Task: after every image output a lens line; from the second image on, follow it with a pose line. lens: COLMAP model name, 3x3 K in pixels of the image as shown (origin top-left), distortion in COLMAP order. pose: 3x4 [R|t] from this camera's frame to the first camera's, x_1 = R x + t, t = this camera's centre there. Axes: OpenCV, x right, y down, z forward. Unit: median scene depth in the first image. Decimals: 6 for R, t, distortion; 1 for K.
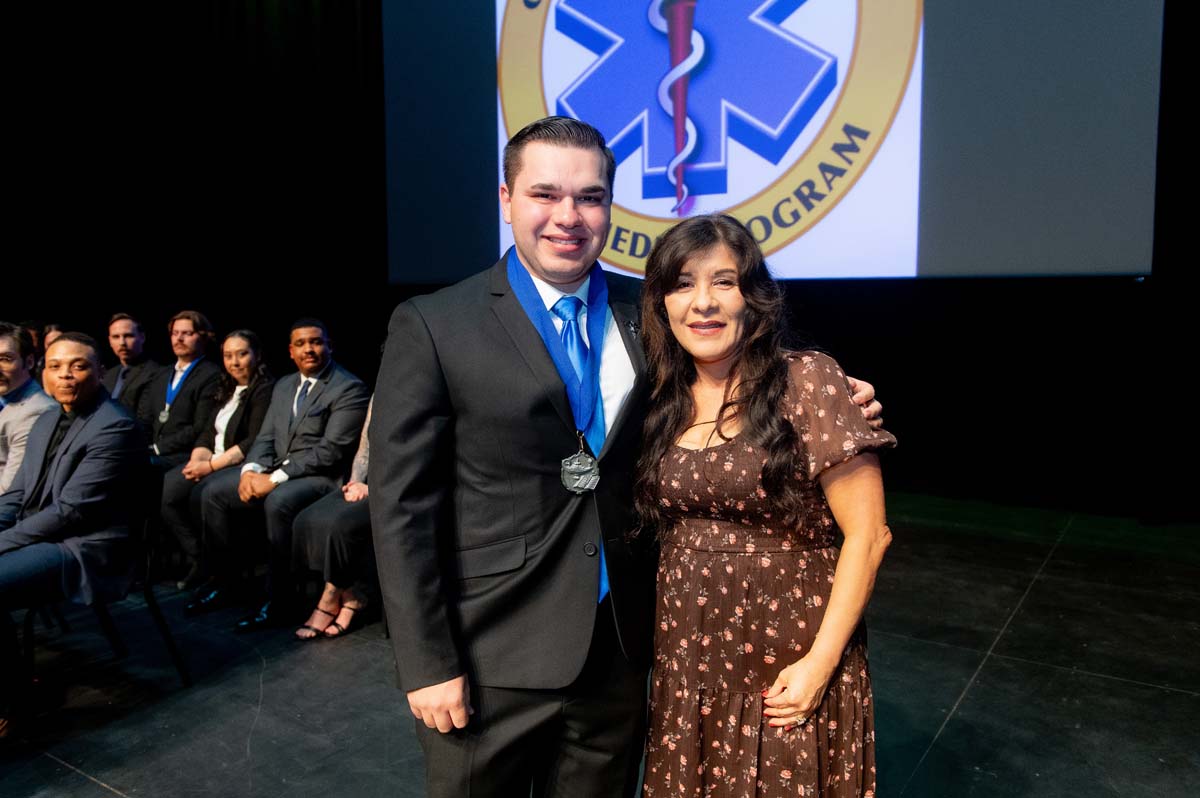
lens RADIAL K [[938.9, 0, 598.6], [0, 938.9, 404.5], [0, 0, 1]] dist [-0.015609, -0.003618]
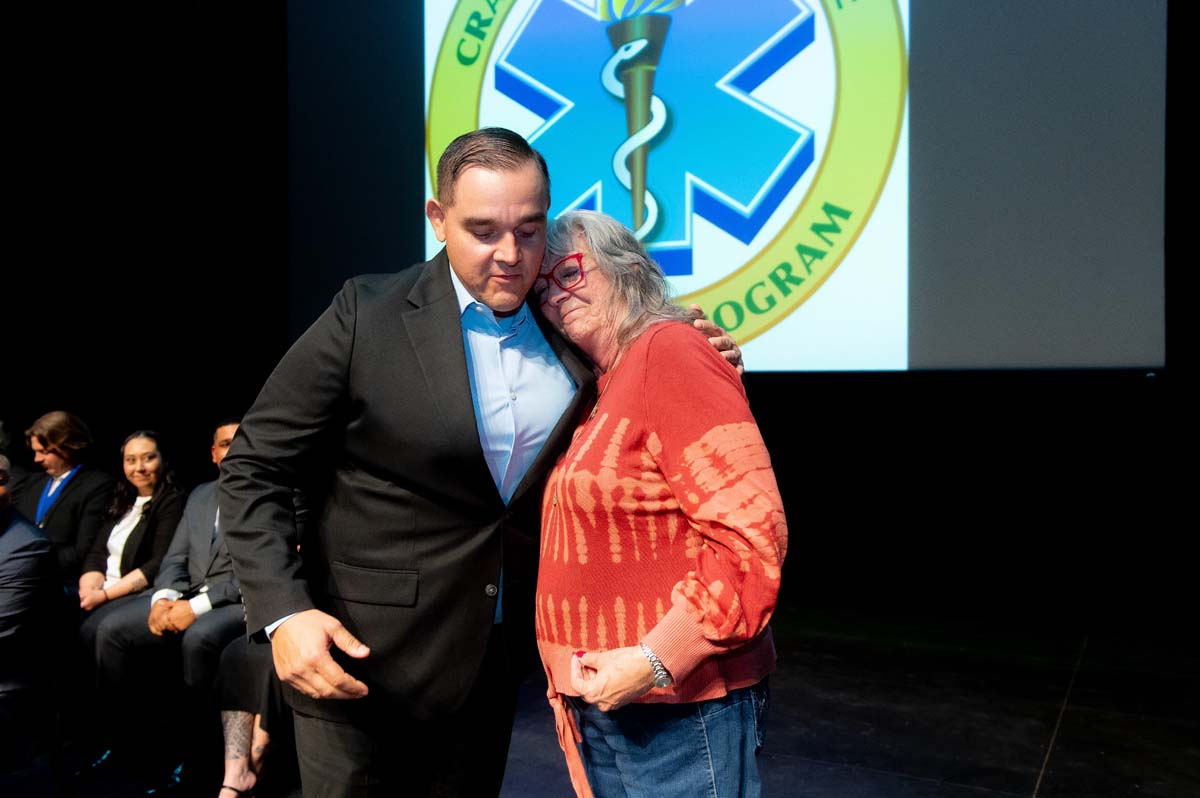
lens RADIAL K [[1100.9, 0, 598.6], [0, 1100.9, 401.1], [0, 0, 1]] dist [0.031544, -0.001844]
pose [[0.995019, 0.002326, 0.099655, -0.060545], [0.007407, 0.995240, -0.097177, -0.004724], [-0.099407, 0.097431, 0.990265, -0.020471]]
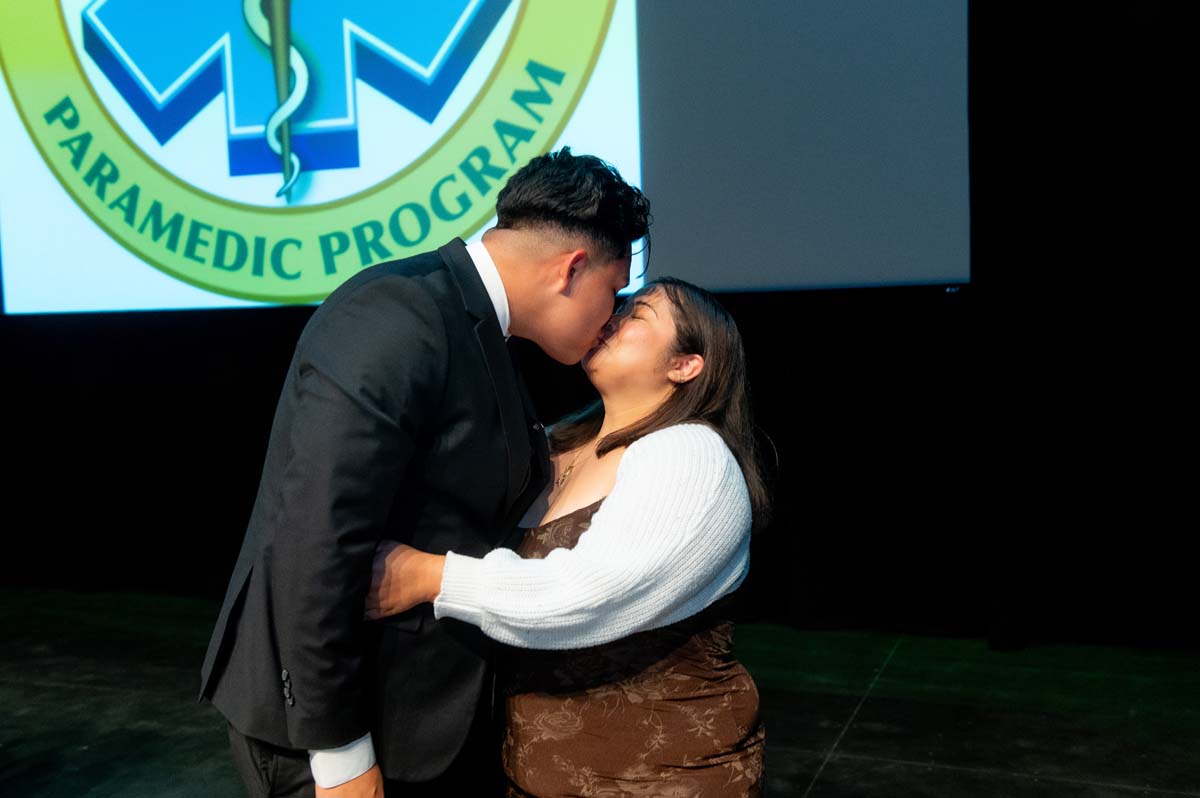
lens RADIAL K [[1316.6, 0, 598.3], [0, 1316.6, 400.5], [0, 0, 1]] dist [0.093782, 0.015485]
pose [[0.977235, -0.036662, 0.208968, 0.108265], [0.048329, 0.997529, -0.051001, -0.015384], [-0.206581, 0.059939, 0.976592, 0.107352]]
